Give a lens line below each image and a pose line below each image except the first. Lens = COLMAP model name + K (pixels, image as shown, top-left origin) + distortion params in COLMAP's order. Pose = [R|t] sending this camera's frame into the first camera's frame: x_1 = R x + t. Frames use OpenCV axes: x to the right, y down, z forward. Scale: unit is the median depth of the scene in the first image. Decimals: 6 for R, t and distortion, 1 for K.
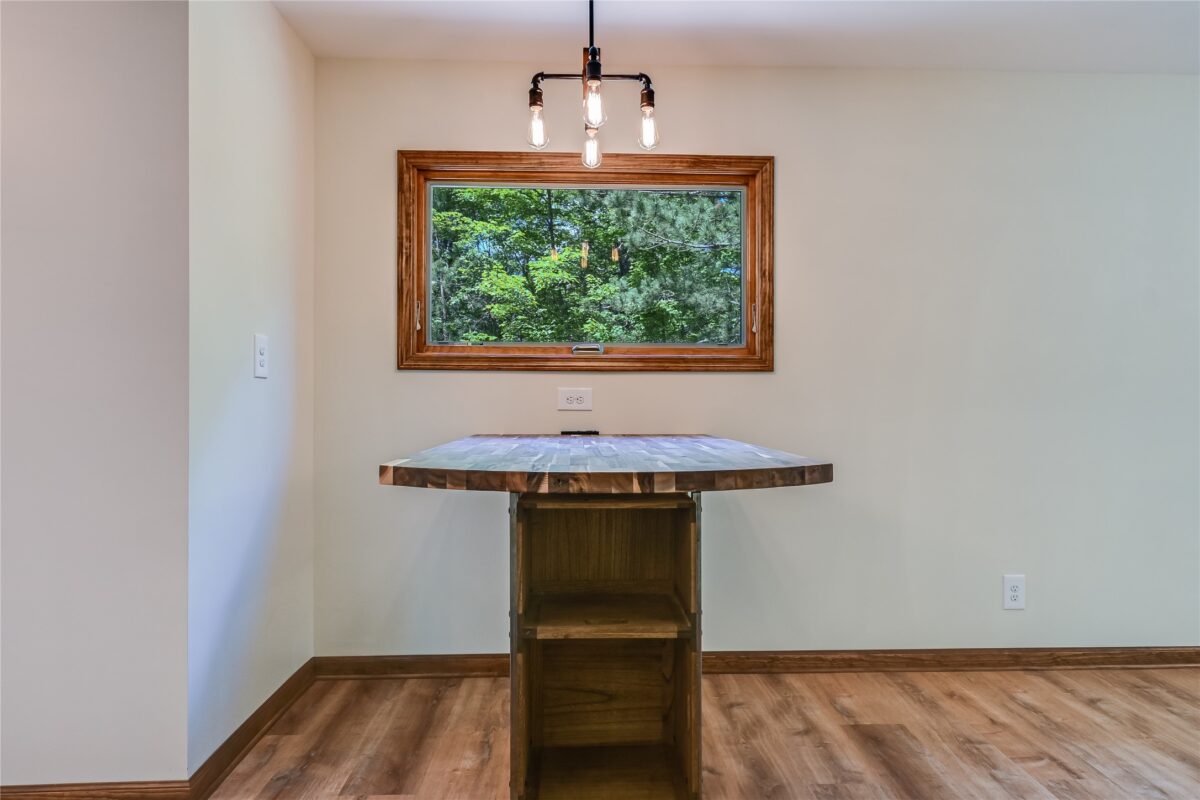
lens RADIAL K [[685.9, 0, 596.9], [0, 685.9, 403.3], [0, 0, 1]] dist [0.001619, -0.000284]
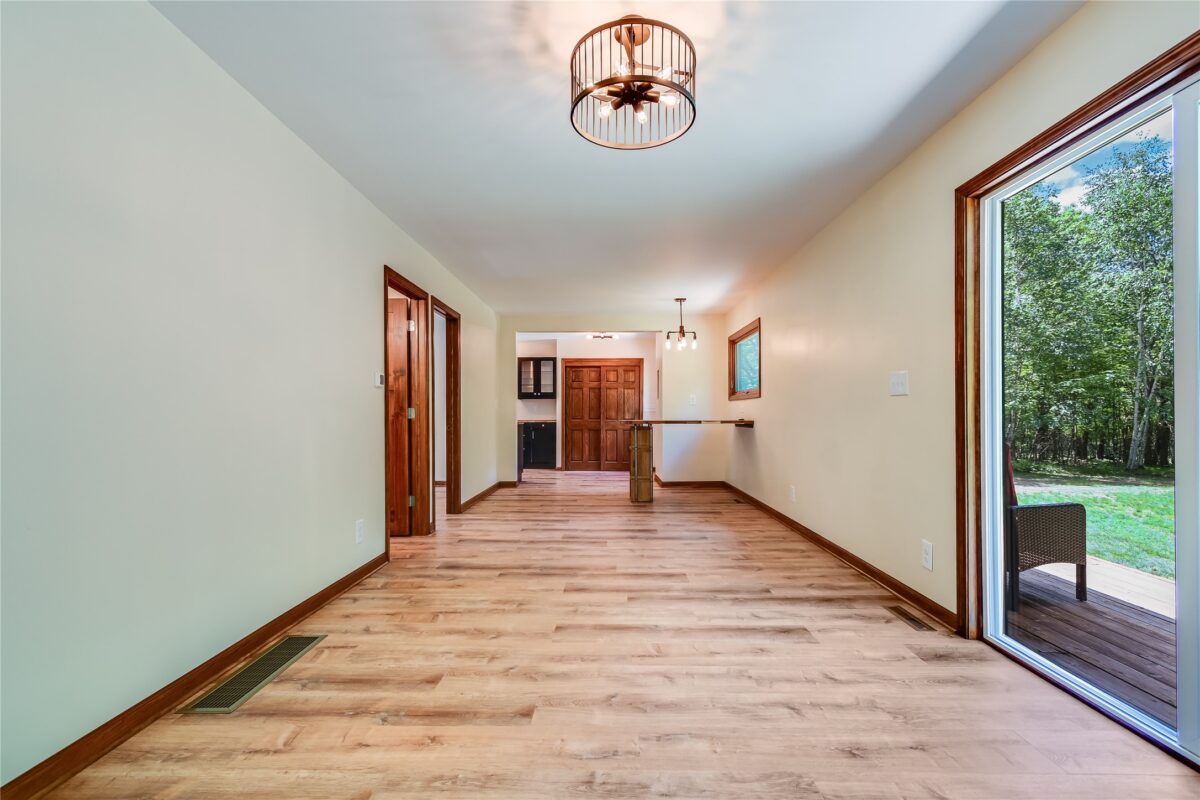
lens RADIAL K [[533.3, 0, 595.8], [0, 533.3, 387.7], [0, 0, 1]] dist [0.001182, -0.000533]
pose [[-0.056687, -0.051699, -0.997053, 2.507744], [0.004909, 0.998632, -0.052060, 0.022138], [0.998380, -0.007846, -0.056355, 0.502172]]
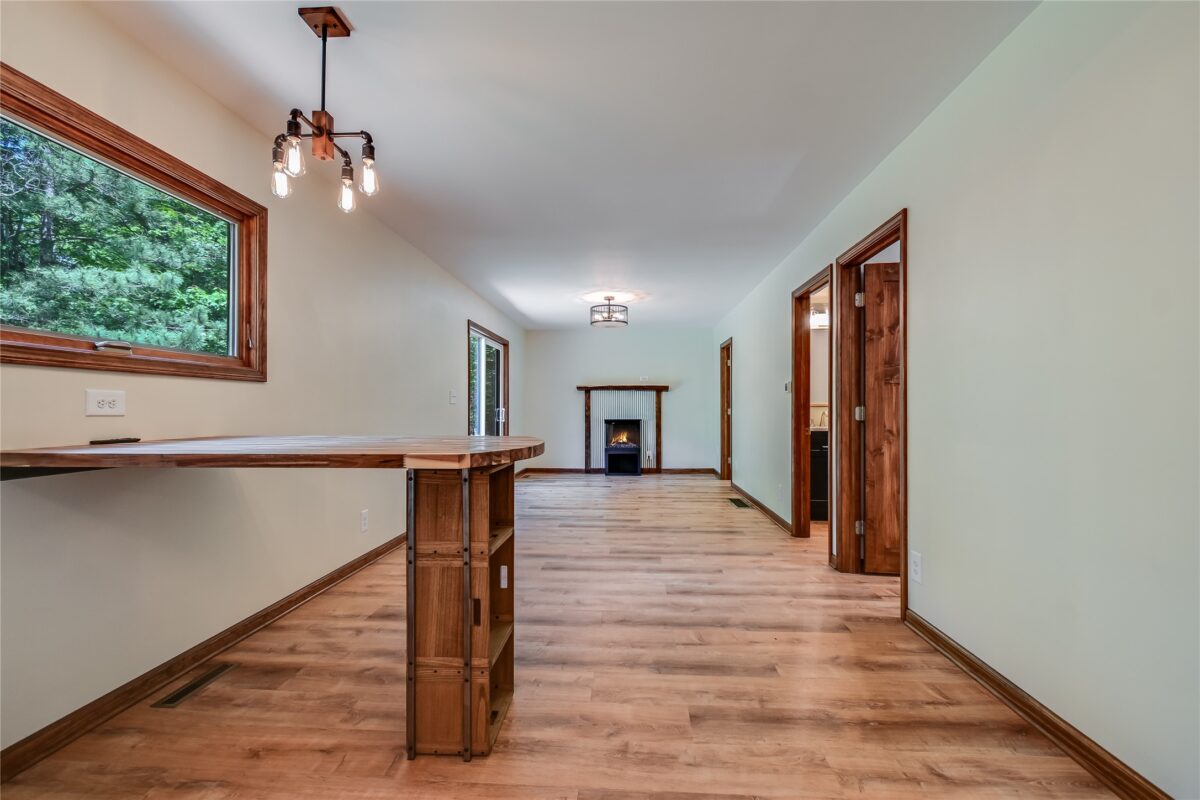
lens RADIAL K [[532.3, 0, 600.1], [0, 532.3, 405.7], [0, 0, 1]] dist [0.001299, -0.000365]
pose [[0.092118, 0.006108, 0.995729, -0.676713], [-0.001111, 0.999981, -0.006031, 0.000817], [-0.995747, -0.000550, 0.092123, 0.328029]]
